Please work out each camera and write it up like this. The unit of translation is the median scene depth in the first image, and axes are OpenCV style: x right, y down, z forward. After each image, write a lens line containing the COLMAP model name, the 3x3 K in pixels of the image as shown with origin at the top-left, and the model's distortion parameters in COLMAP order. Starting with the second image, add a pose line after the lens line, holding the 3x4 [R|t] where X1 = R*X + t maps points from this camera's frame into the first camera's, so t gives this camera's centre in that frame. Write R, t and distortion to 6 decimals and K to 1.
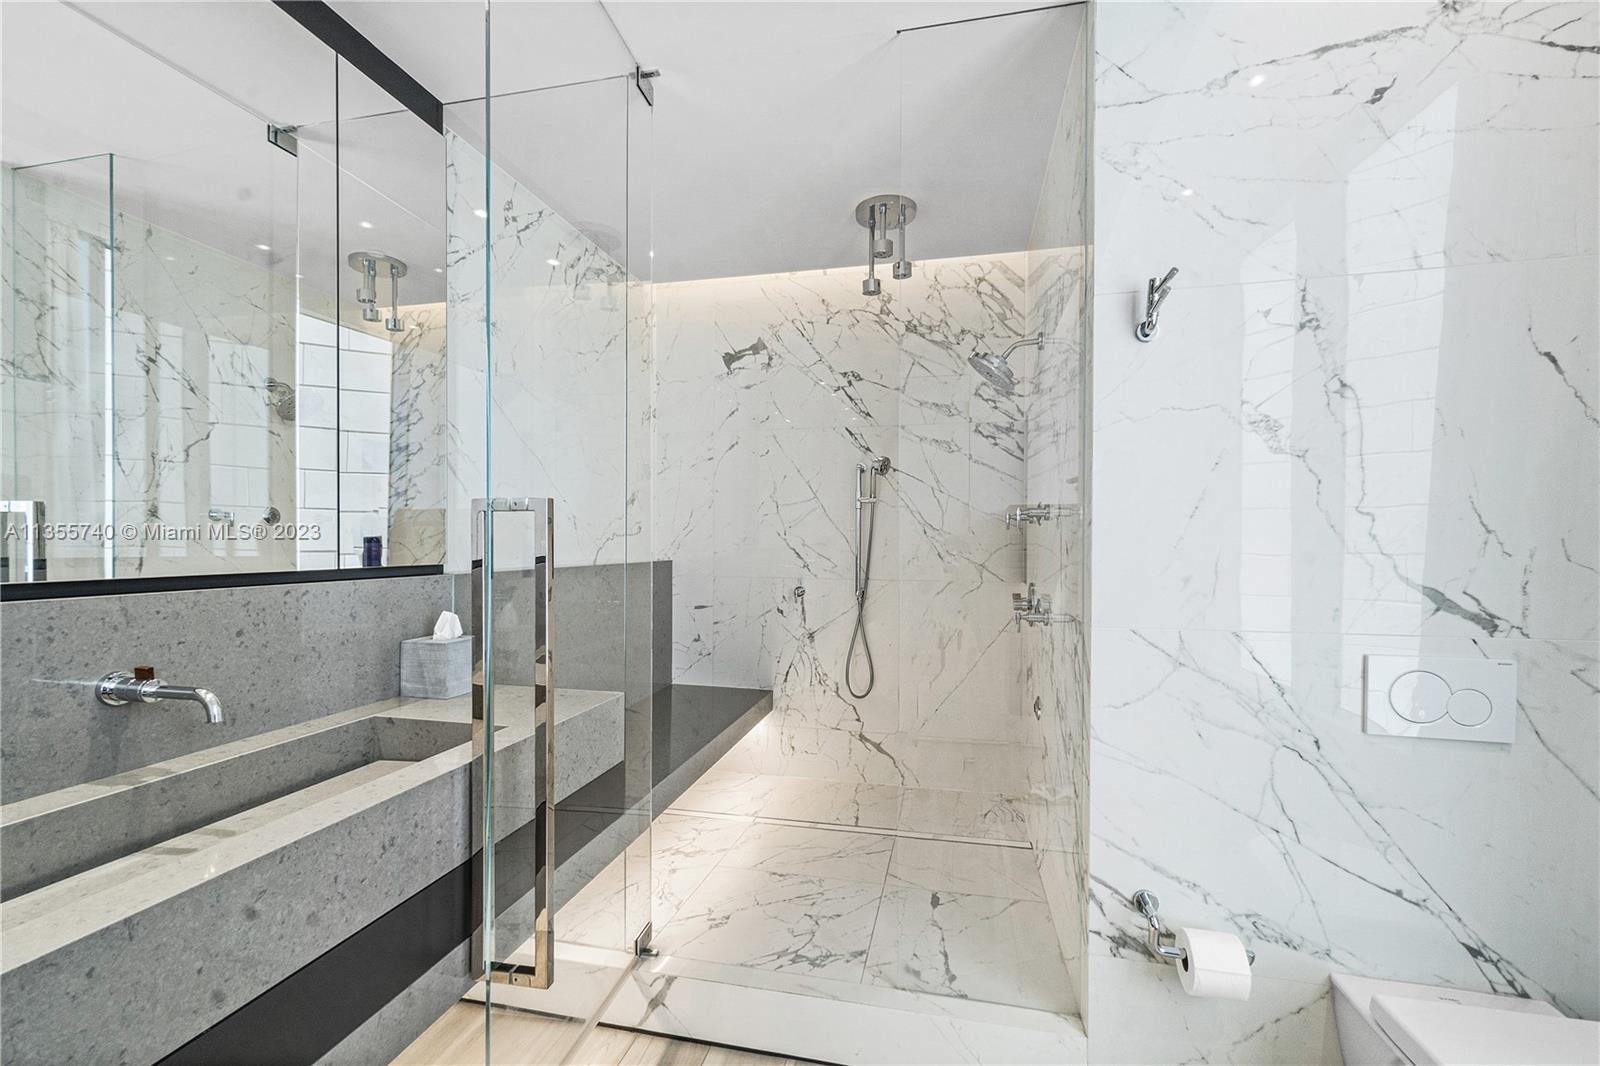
lens RADIAL K [[686.2, 0, 792.5], [0, 686.2, 543.1], [0, 0, 1]] dist [0.000527, 0.000226]
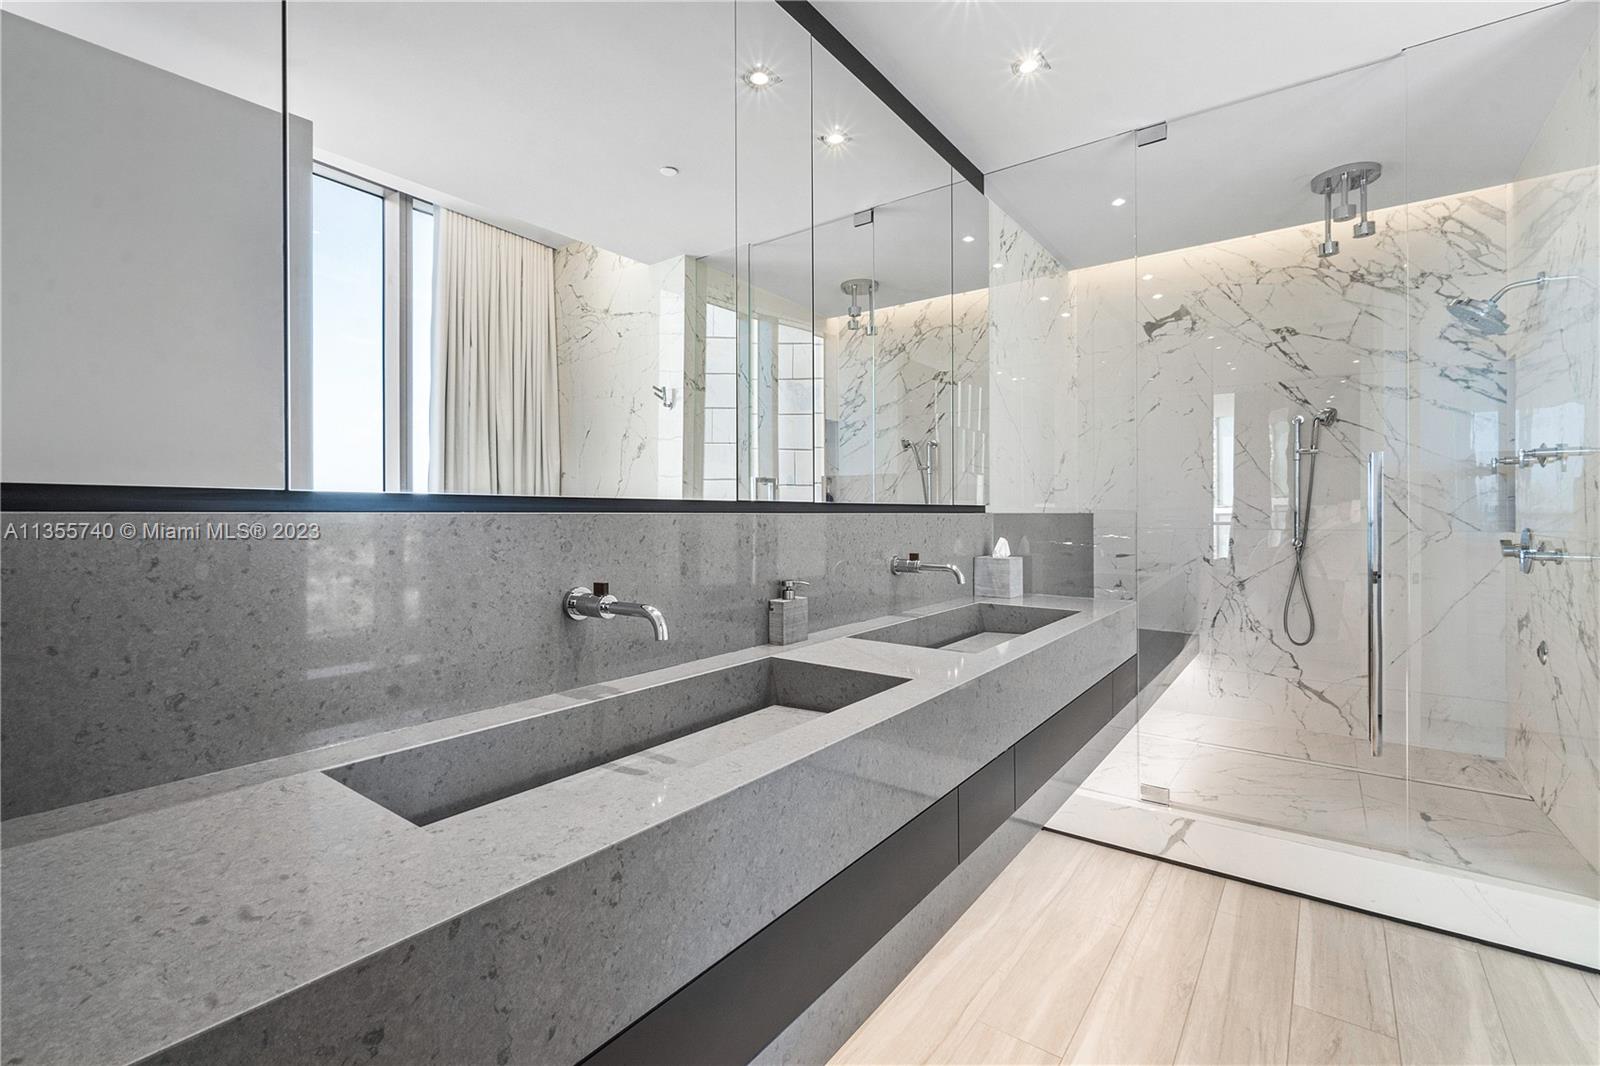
lens RADIAL K [[686.2, 0, 851.7], [0, 686.2, 505.8], [0, 0, 1]] dist [0.000527, 0.000226]
pose [[0.921602, -0.008572, -0.388040, -0.123208], [0.006058, 0.999952, -0.007702, 0.022727], [0.388088, 0.004748, 0.921610, -0.210699]]
